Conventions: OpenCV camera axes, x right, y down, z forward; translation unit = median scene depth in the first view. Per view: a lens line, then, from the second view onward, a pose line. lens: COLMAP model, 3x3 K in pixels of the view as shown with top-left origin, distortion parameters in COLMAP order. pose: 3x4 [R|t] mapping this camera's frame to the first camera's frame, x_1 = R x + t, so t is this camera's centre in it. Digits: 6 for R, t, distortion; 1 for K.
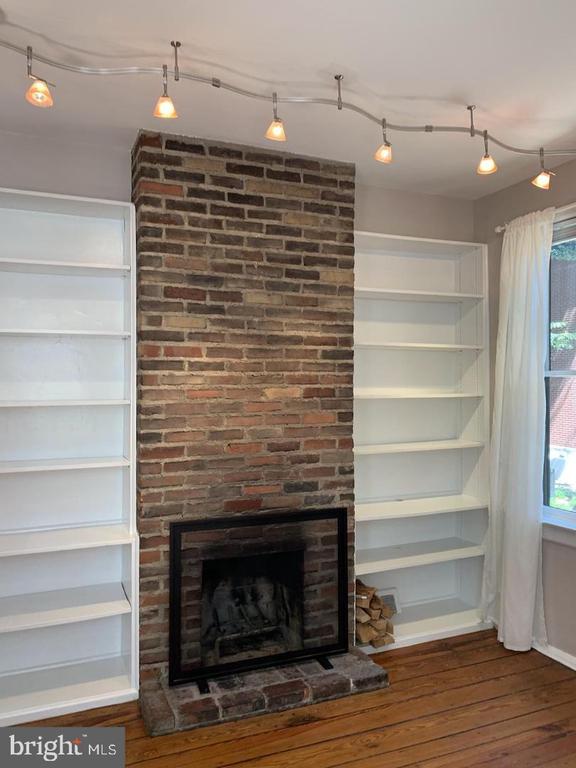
lens RADIAL K [[585.3, 0, 285.7], [0, 585.3, 381.0], [0, 0, 1]] dist [0.044288, -0.047551]
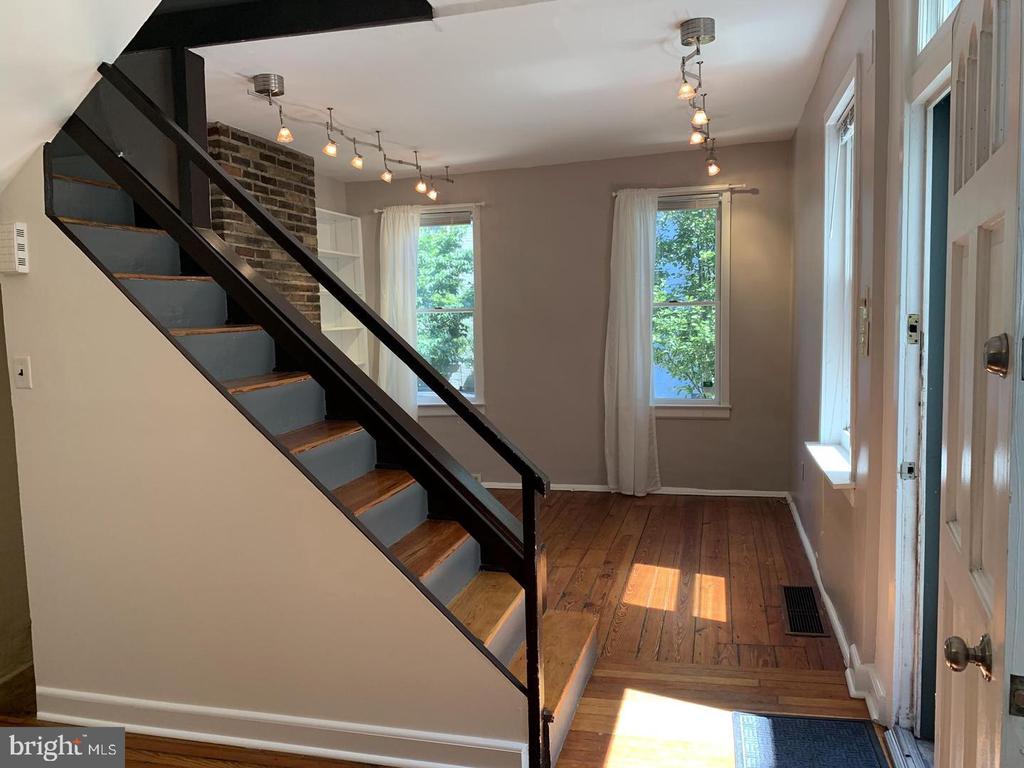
lens RADIAL K [[776.0, 0, 508.1], [0, 776.0, 381.3], [0, 0, 1]] dist [-0.000316, -0.000446]
pose [[0.616397, -0.079405, 0.783422, -1.130032], [0.019647, 0.996144, 0.085508, 0.002107], [-0.787190, -0.037315, 0.615580, -0.511576]]
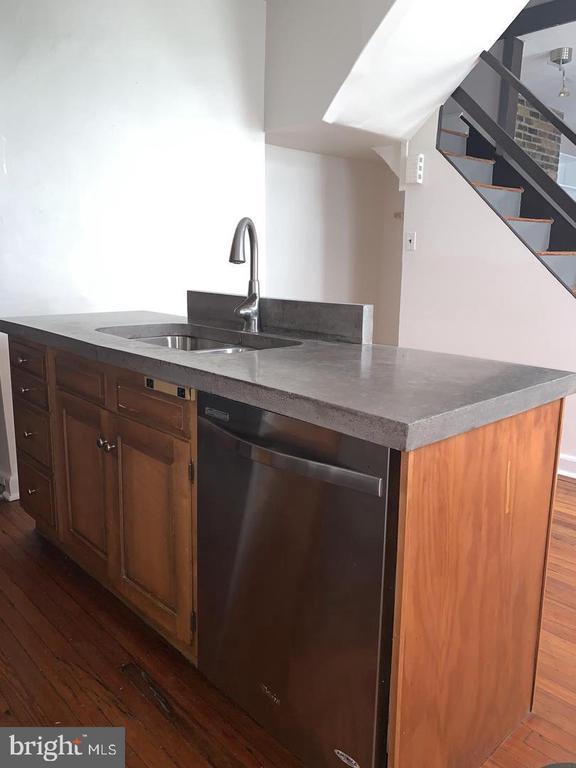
lens RADIAL K [[582.0, 0, 288.0], [0, 582.0, 384.0], [0, 0, 1]] dist [-0.000316, -0.000446]
pose [[0.944841, -0.054454, 0.322969, -1.453874], [-0.014476, 0.978176, 0.207274, 0.110681], [-0.327208, -0.200516, 0.923433, -0.635365]]
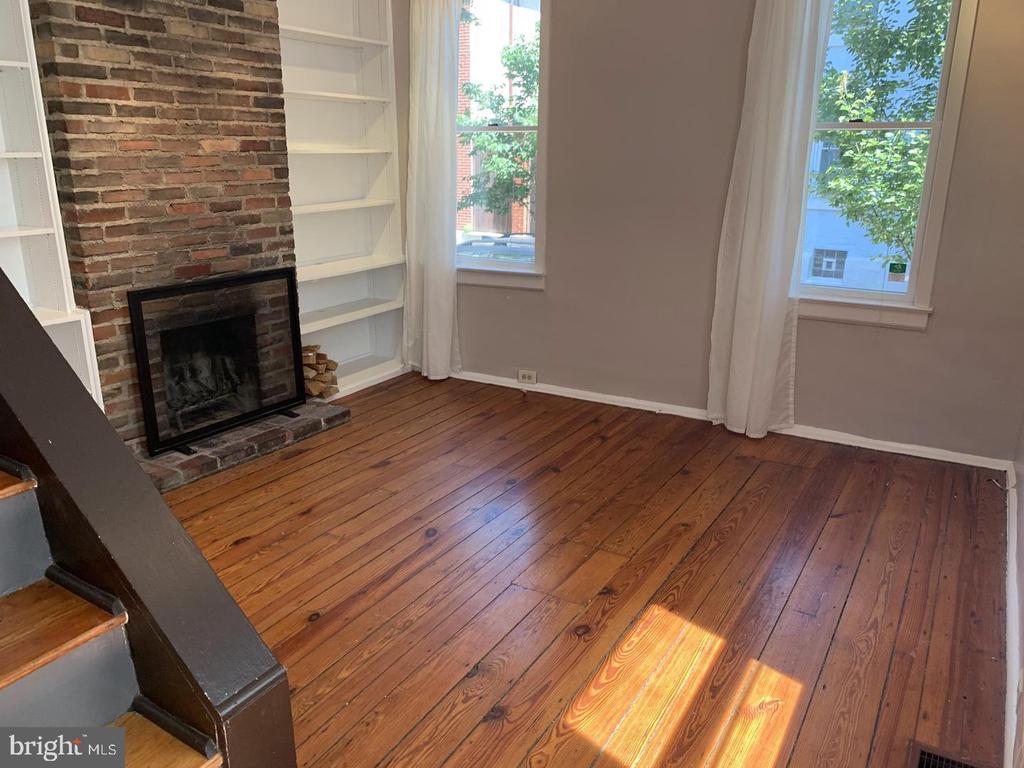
lens RADIAL K [[780.3, 0, 514.9], [0, 780.3, 380.2], [0, 0, 1]] dist [0.044288, -0.047551]
pose [[0.809104, -0.161390, 0.565070, -0.388019], [-0.011692, 0.956939, 0.290052, 0.010137], [-0.587549, -0.241289, 0.772376, -0.301397]]
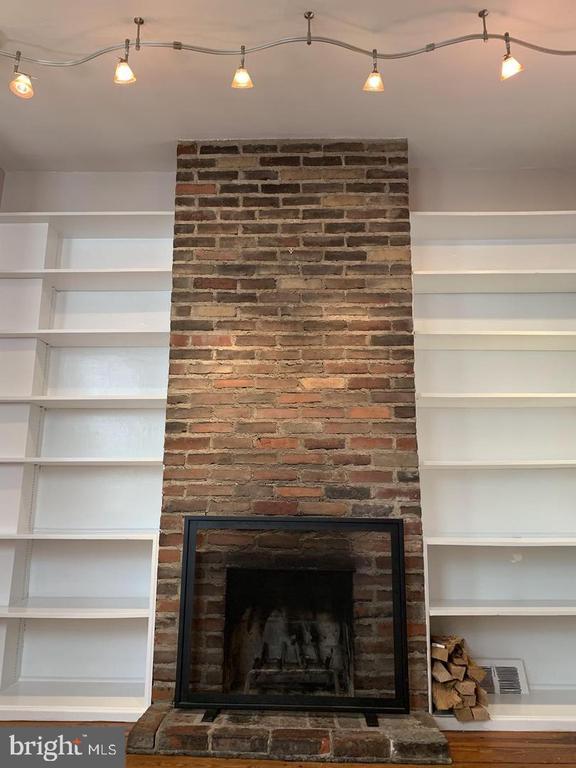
lens RADIAL K [[587.9, 0, 288.0], [0, 587.9, 384.0], [0, 0, 1]] dist [0.047127, -0.057984]
pose [[0.911574, -0.076222, -0.404010, 0.312799], [-0.005646, 0.980251, -0.197678, 0.202185], [0.411098, 0.182479, 0.893140, 0.184563]]
